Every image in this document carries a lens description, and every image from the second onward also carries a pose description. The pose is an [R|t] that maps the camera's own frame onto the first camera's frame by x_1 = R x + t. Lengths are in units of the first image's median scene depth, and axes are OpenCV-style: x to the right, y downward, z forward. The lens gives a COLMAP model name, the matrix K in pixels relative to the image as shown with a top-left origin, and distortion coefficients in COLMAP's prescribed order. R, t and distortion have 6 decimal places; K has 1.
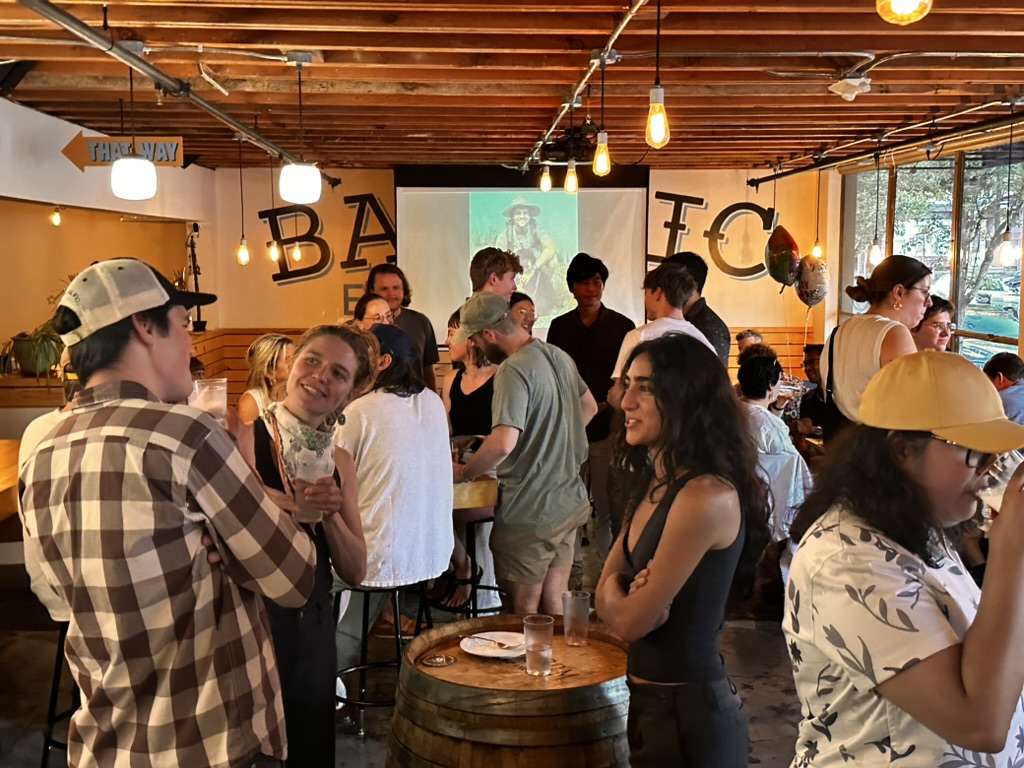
lens RADIAL K [[1436.8, 0, 512.0], [0, 1436.8, 384.0], [0, 0, 1]] dist [-0.027883, -0.022285]
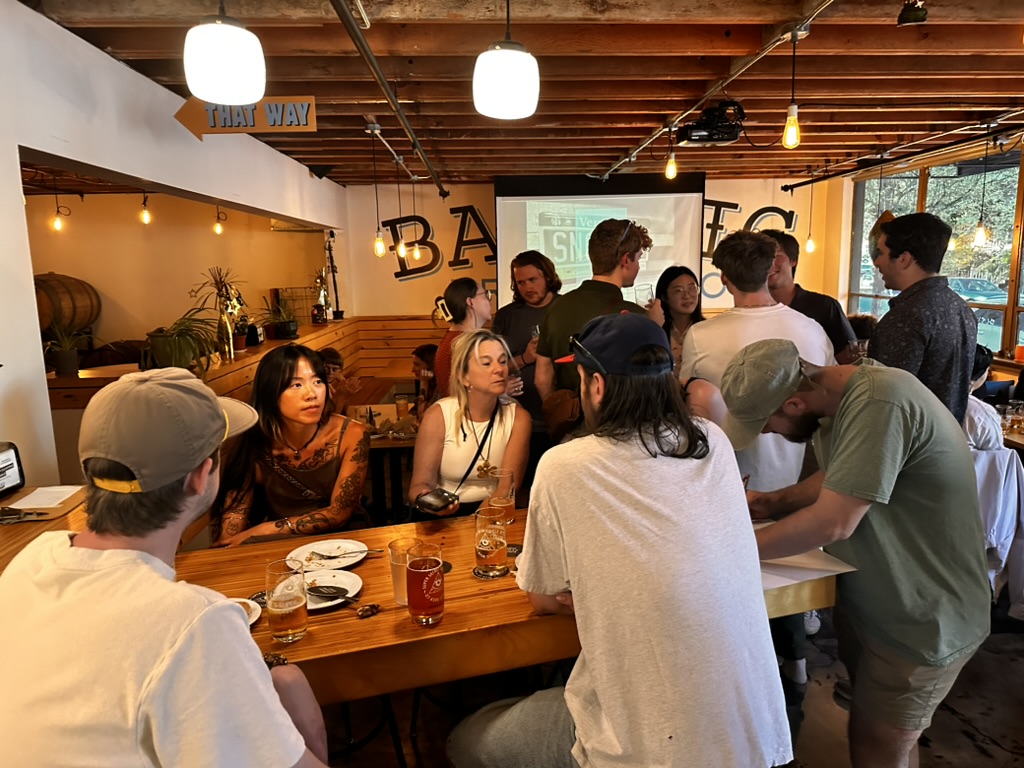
lens RADIAL K [[724.5, 0, 511.0], [0, 724.5, 404.4], [0, 0, 1]] dist [0.006443, -0.102927]
pose [[0.999498, -0.024216, 0.020449, -0.082169], [0.022284, 0.995699, 0.089922, -0.016214], [-0.022539, -0.089421, 0.995739, 0.360595]]
